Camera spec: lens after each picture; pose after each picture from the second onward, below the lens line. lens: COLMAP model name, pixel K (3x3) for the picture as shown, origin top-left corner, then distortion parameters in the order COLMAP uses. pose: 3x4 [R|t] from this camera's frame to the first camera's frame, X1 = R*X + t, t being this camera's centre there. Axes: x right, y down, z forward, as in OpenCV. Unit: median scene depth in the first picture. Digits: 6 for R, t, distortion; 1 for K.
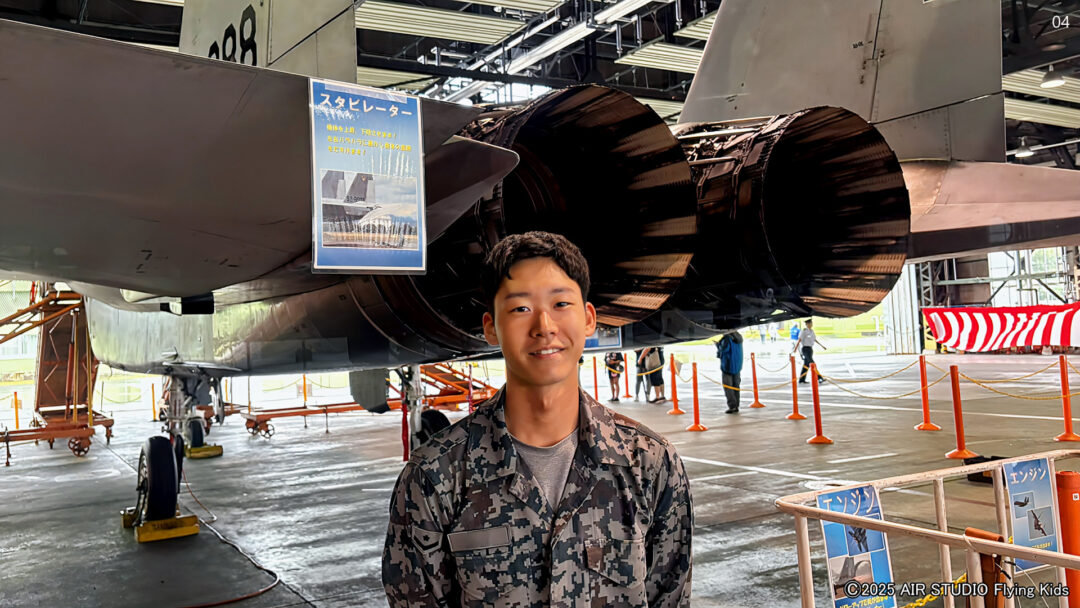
lens RADIAL K [[924.3, 0, 542.3], [0, 924.3, 306.1], [0, 0, 1]] dist [0.085964, -0.014163]
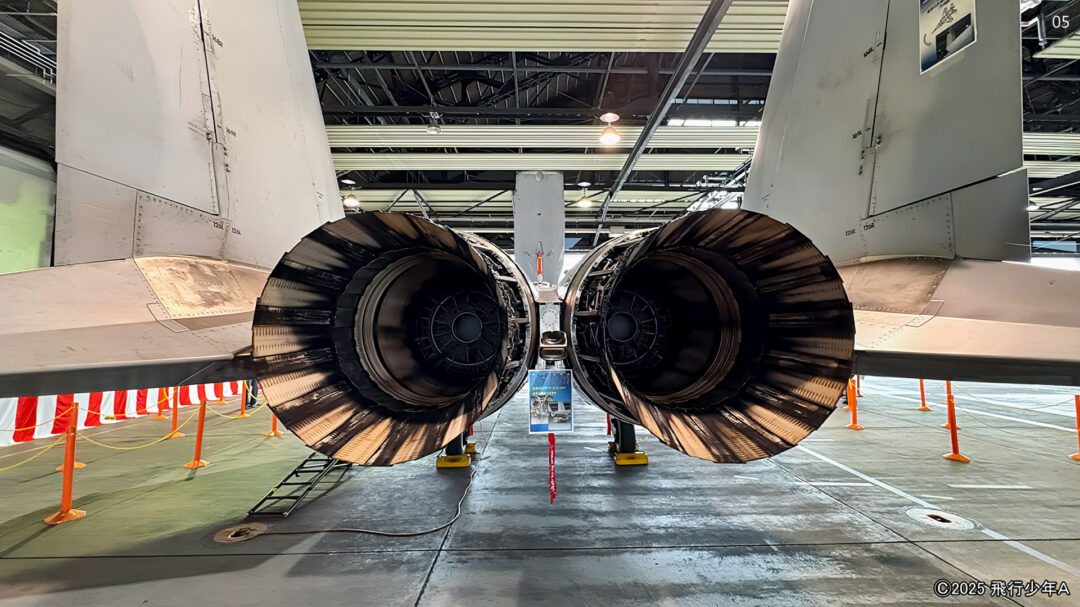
lens RADIAL K [[470.6, 0, 540.1], [0, 470.6, 306.2], [0, 0, 1]] dist [0.003217, 0.000644]
pose [[0.869203, 0.017697, -0.494139, 0.328184], [-0.025112, 0.999650, -0.008372, -0.101924], [0.493818, 0.019686, 0.869343, 0.475408]]
